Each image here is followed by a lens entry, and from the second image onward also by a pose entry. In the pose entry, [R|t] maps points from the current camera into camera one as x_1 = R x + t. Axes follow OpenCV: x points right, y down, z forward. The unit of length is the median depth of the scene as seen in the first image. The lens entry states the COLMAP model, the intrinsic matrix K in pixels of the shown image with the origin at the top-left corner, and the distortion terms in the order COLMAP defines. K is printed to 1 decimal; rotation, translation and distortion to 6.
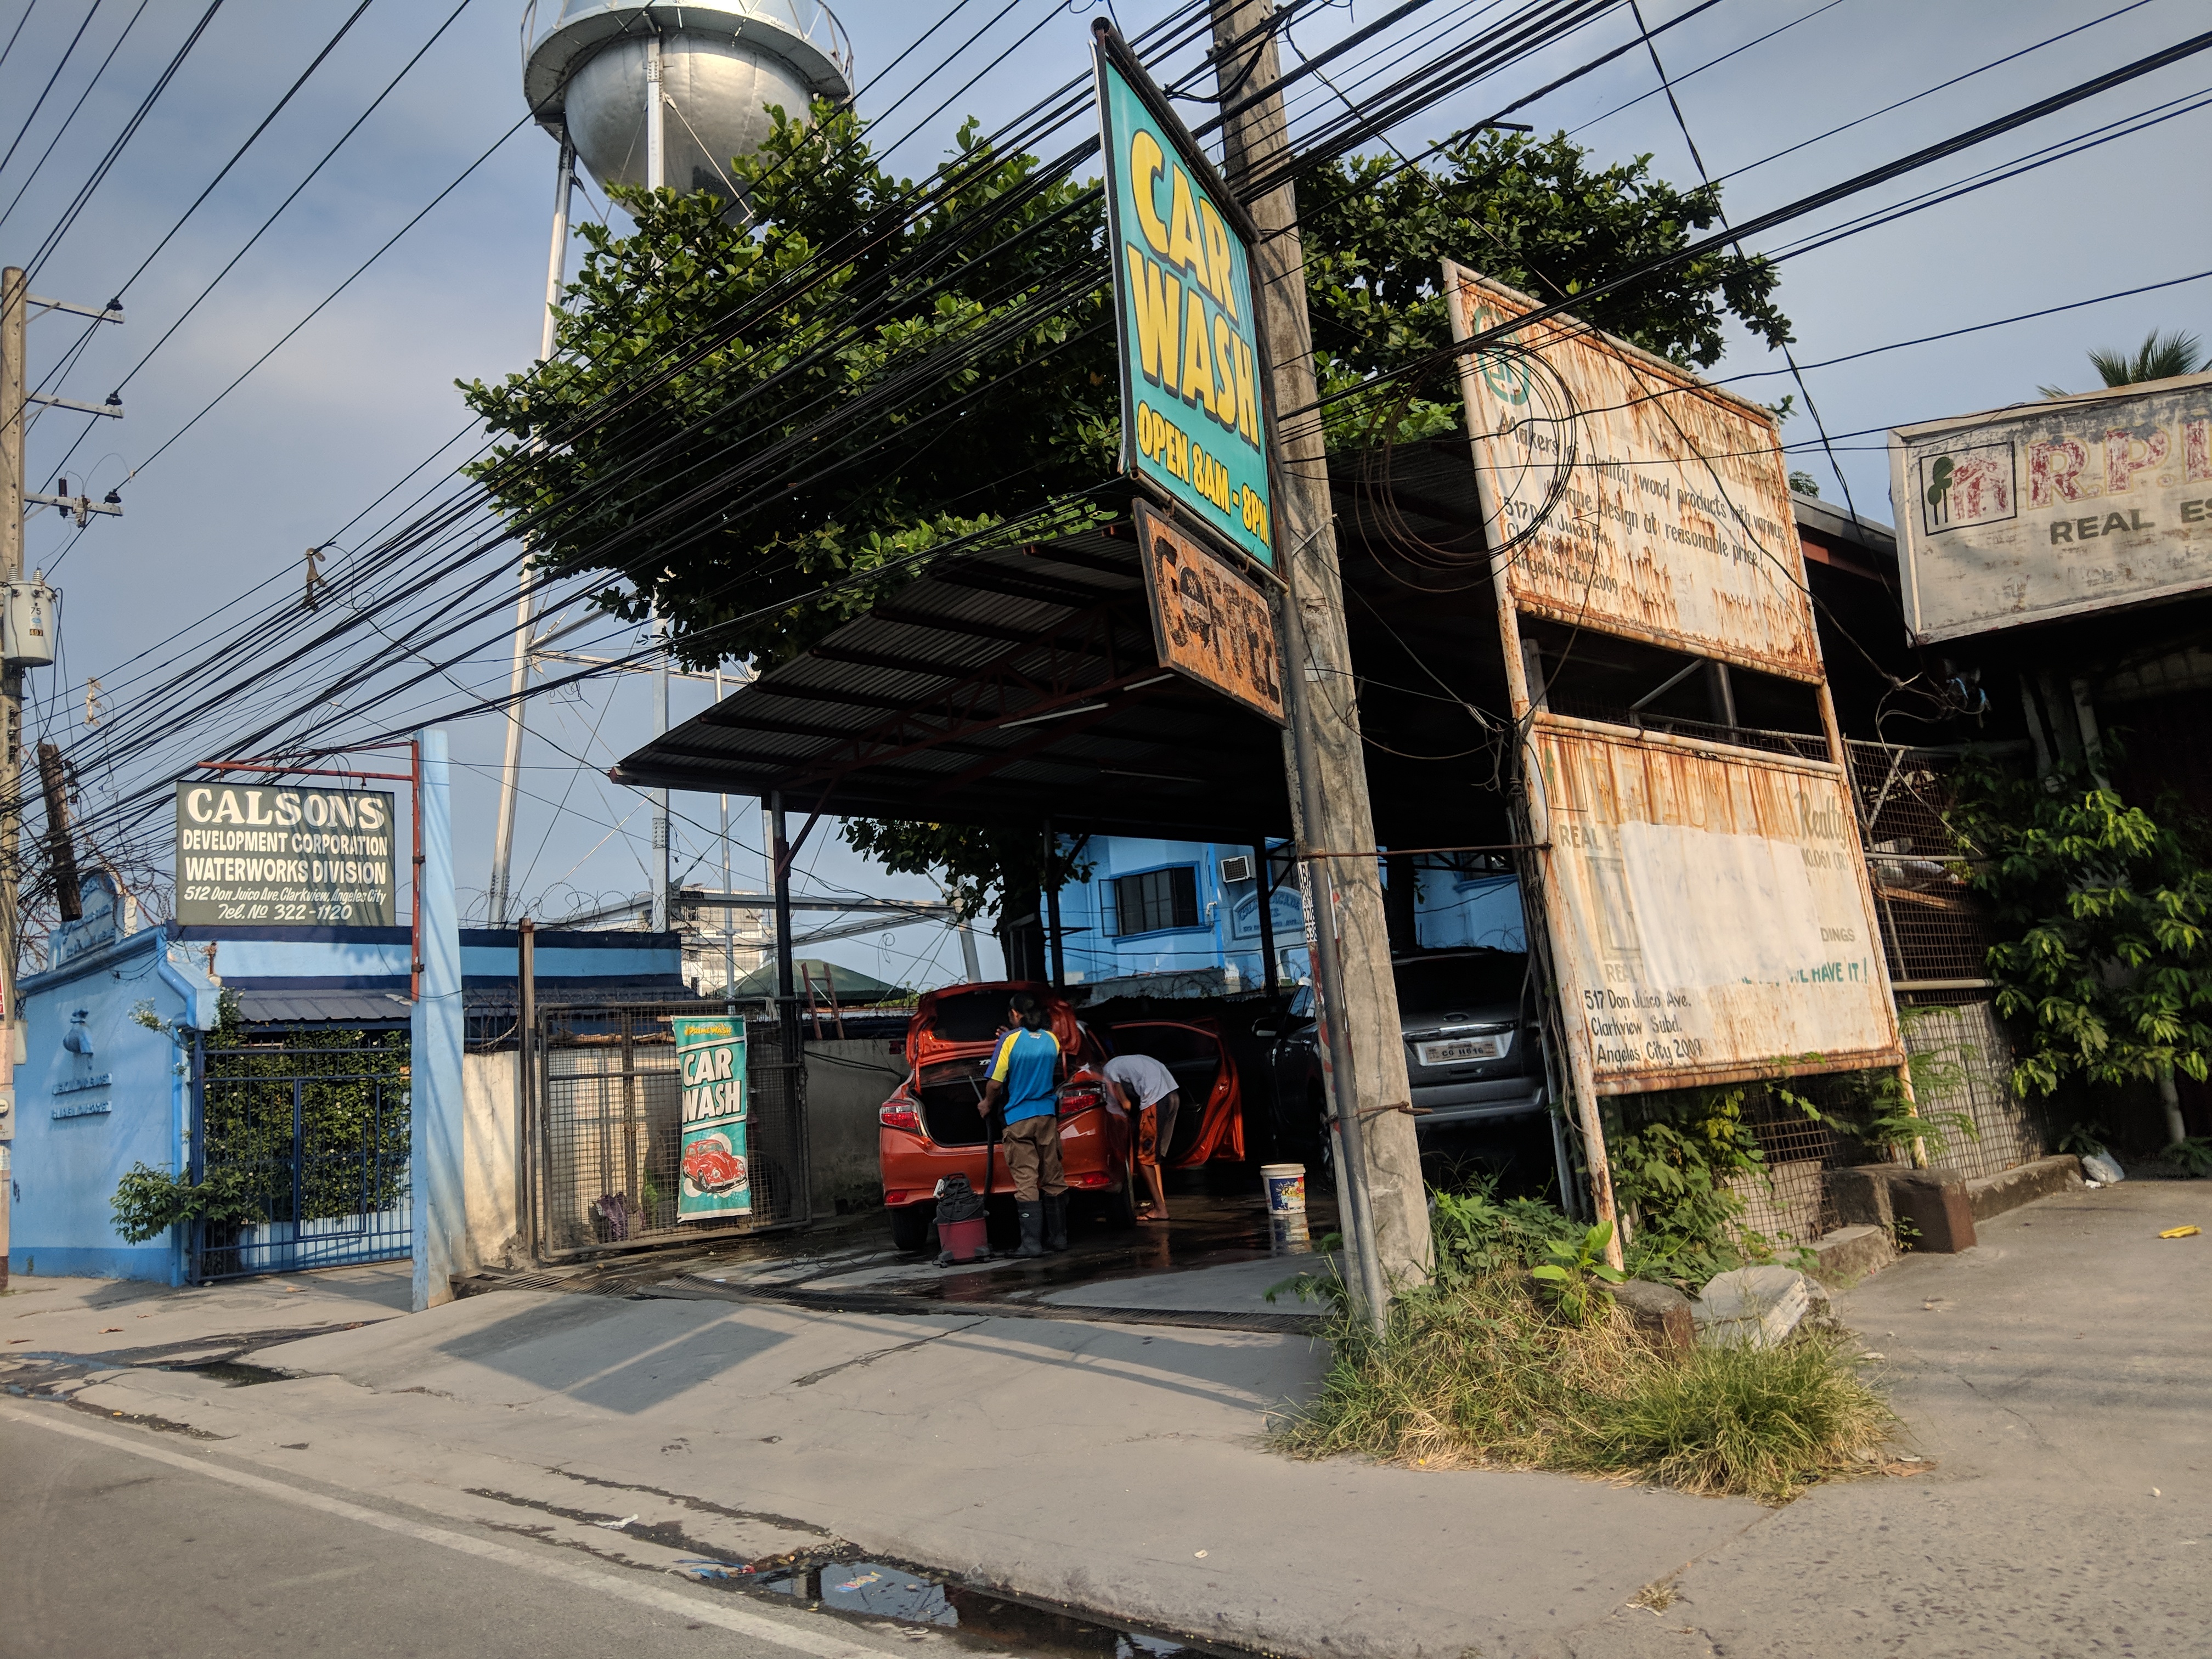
lens RADIAL K [[1694.6, 0, 1106.5], [0, 1694.6, 780.5], [0, 0, 1]] dist [0.002050, -0.002178]
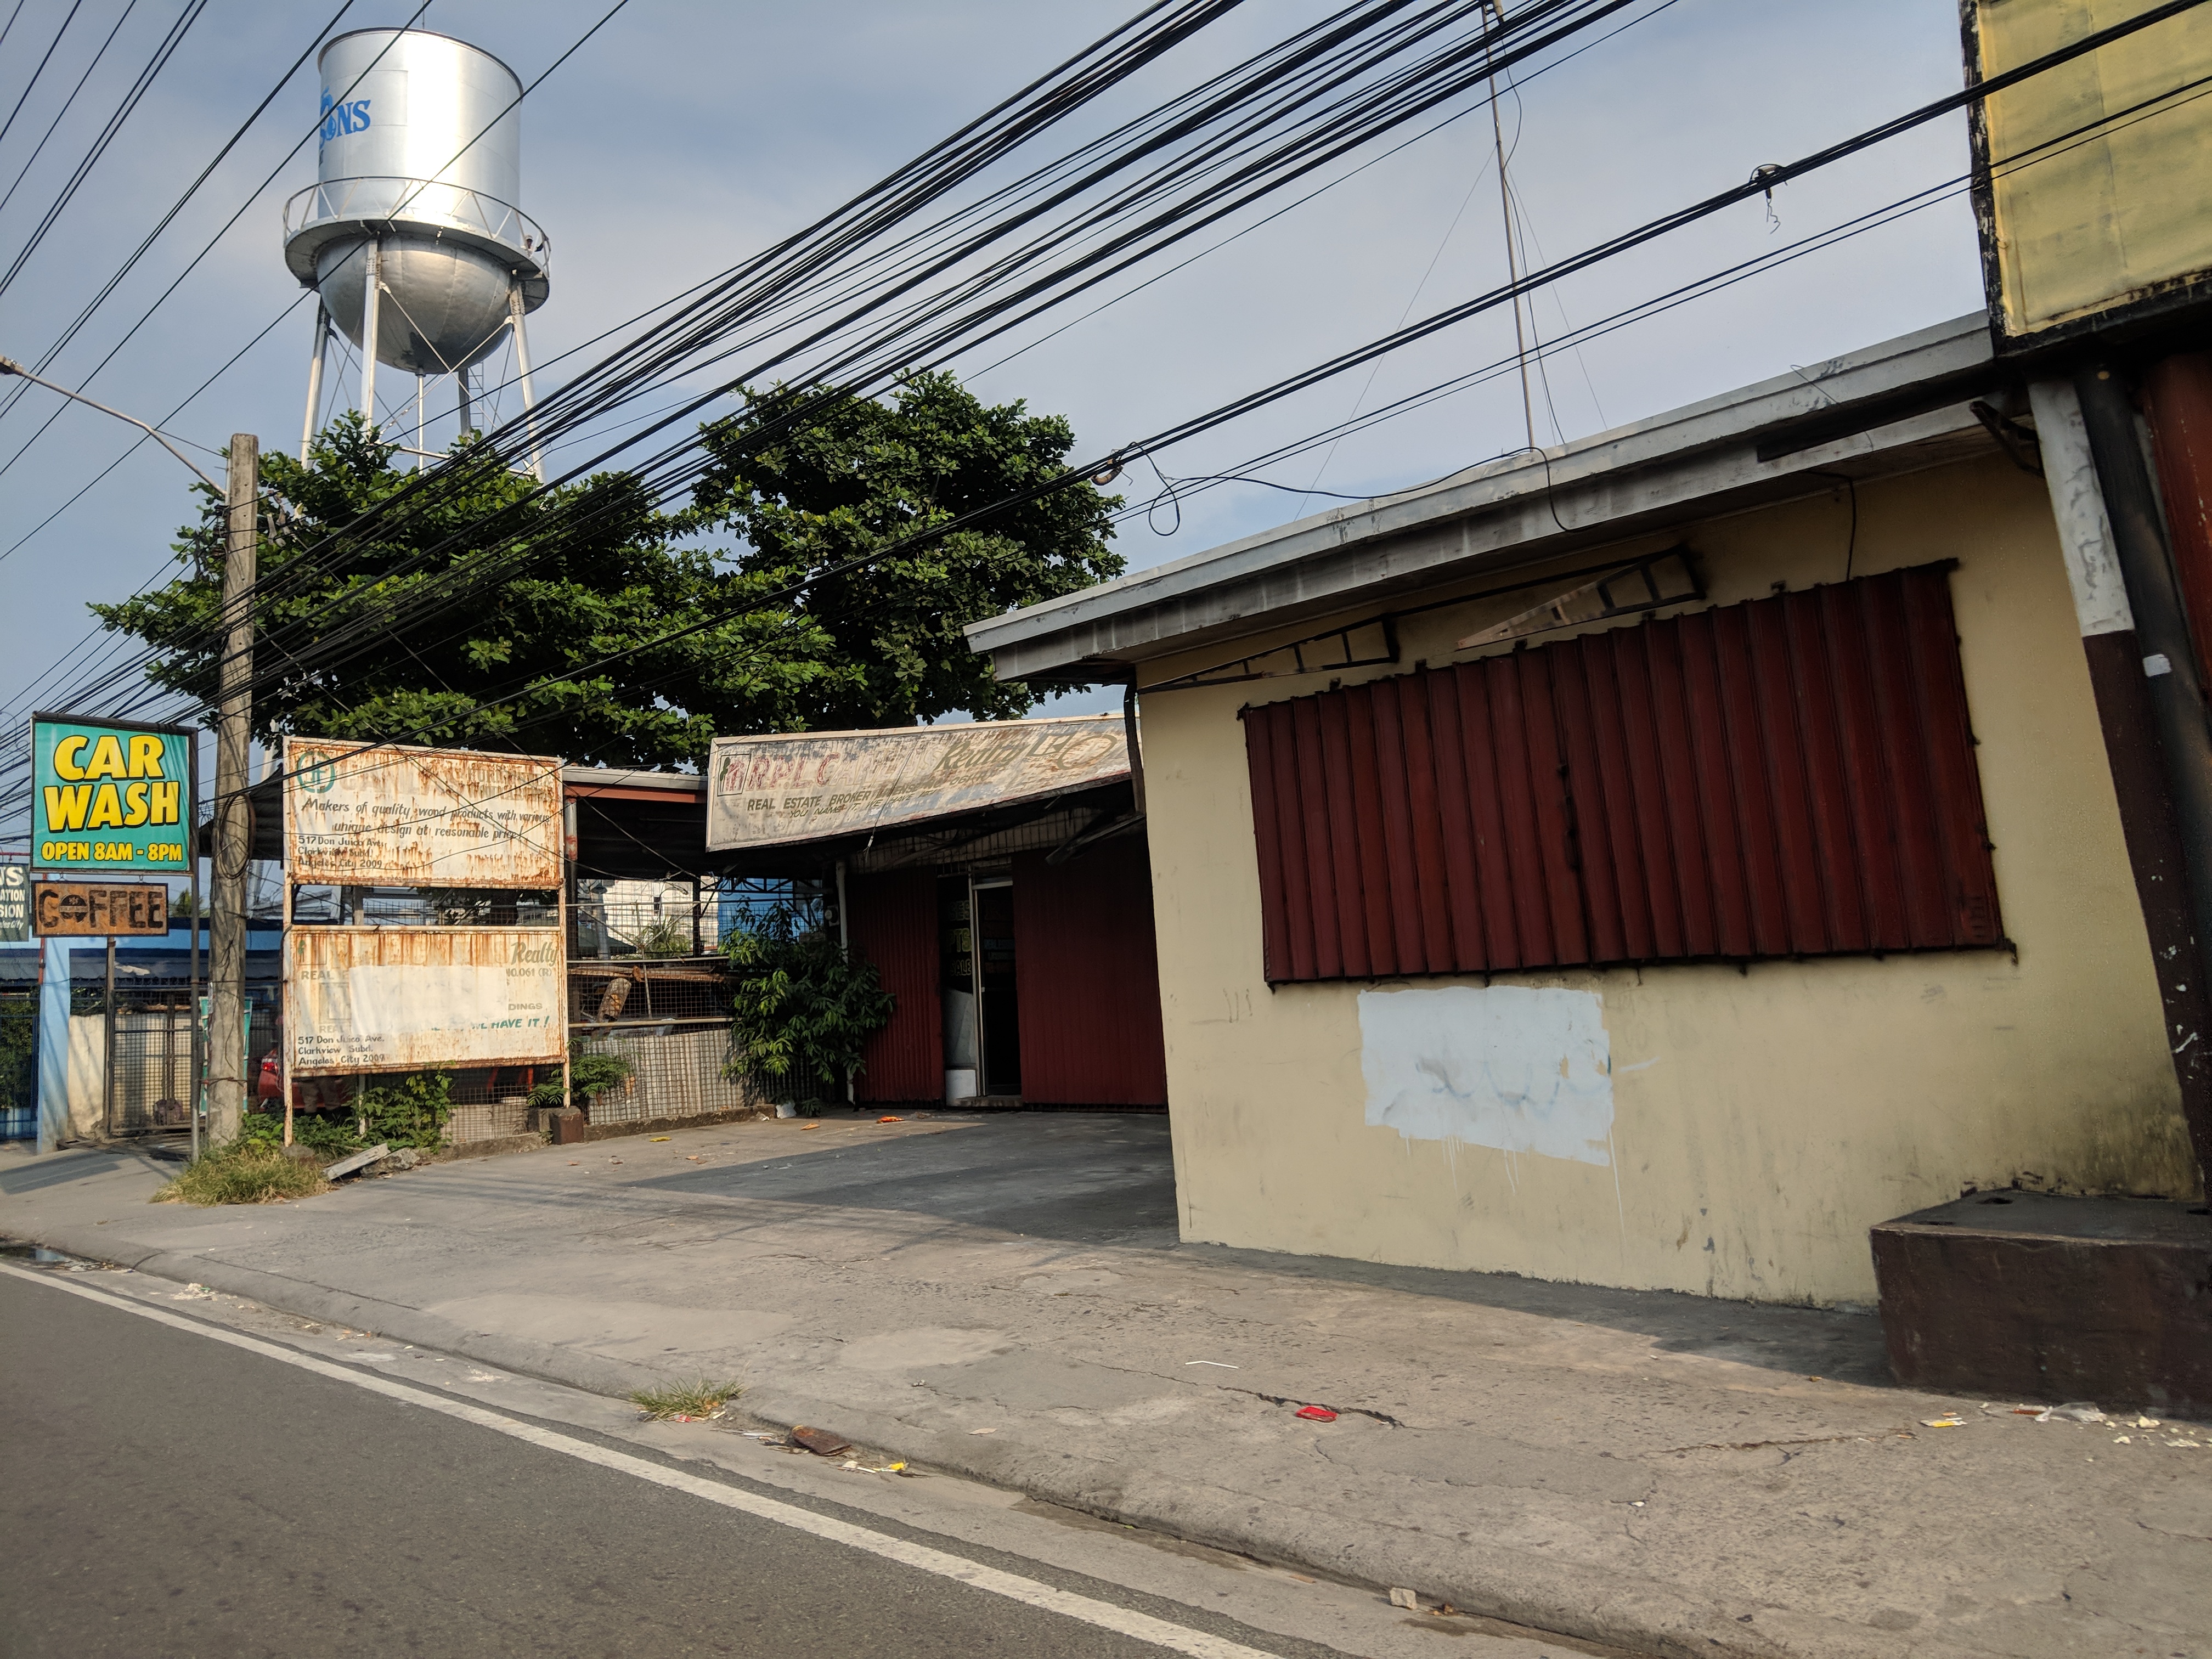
lens RADIAL K [[1632.3, 0, 1106.0], [0, 1632.3, 829.5], [0, 0, 1]] dist [-0.001578, -0.004457]
pose [[0.999389, 0.034243, 0.007047, 0.670734], [-0.034654, 0.996924, 0.070291, -0.185135], [-0.004619, -0.070493, 0.997502, -0.664810]]
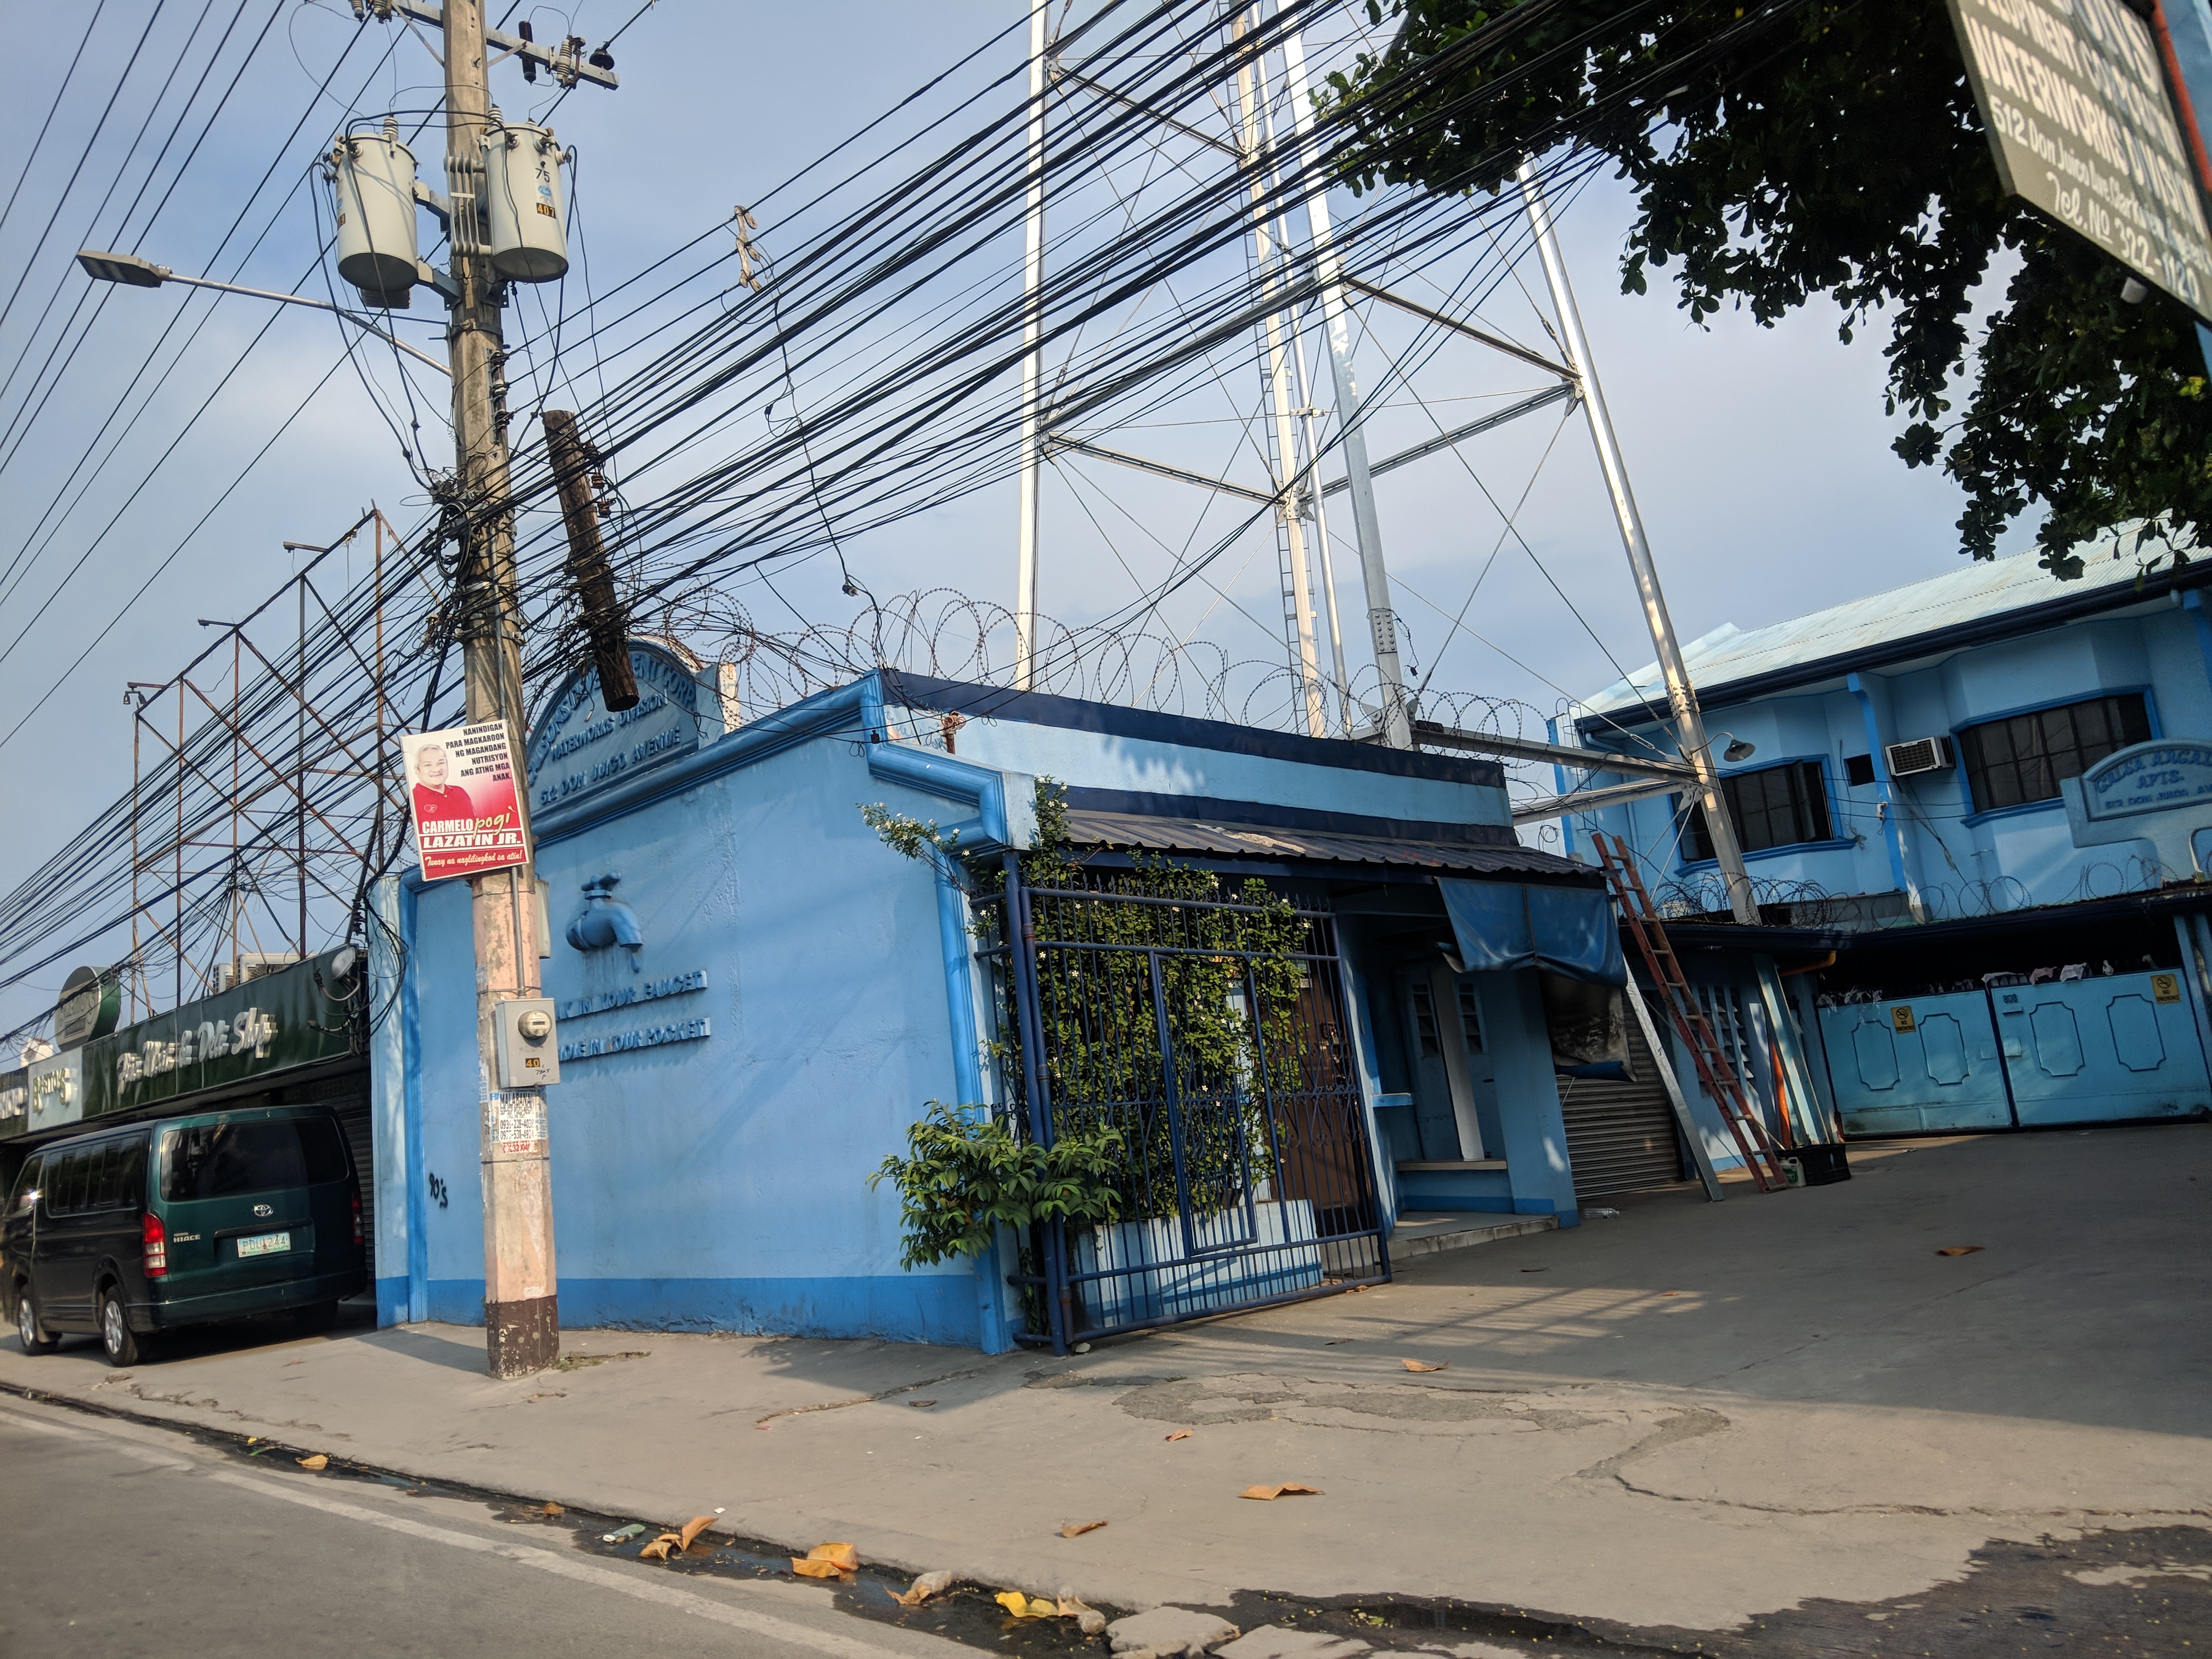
lens RADIAL K [[1705.3, 0, 1112.3], [0, 1705.3, 798.6], [0, 0, 1]] dist [0.099686, -0.211689]
pose [[0.999732, -0.012303, -0.019598, -0.444101], [0.012214, 0.999915, -0.004647, 0.121153], [0.019654, 0.004406, 0.999797, 0.432956]]
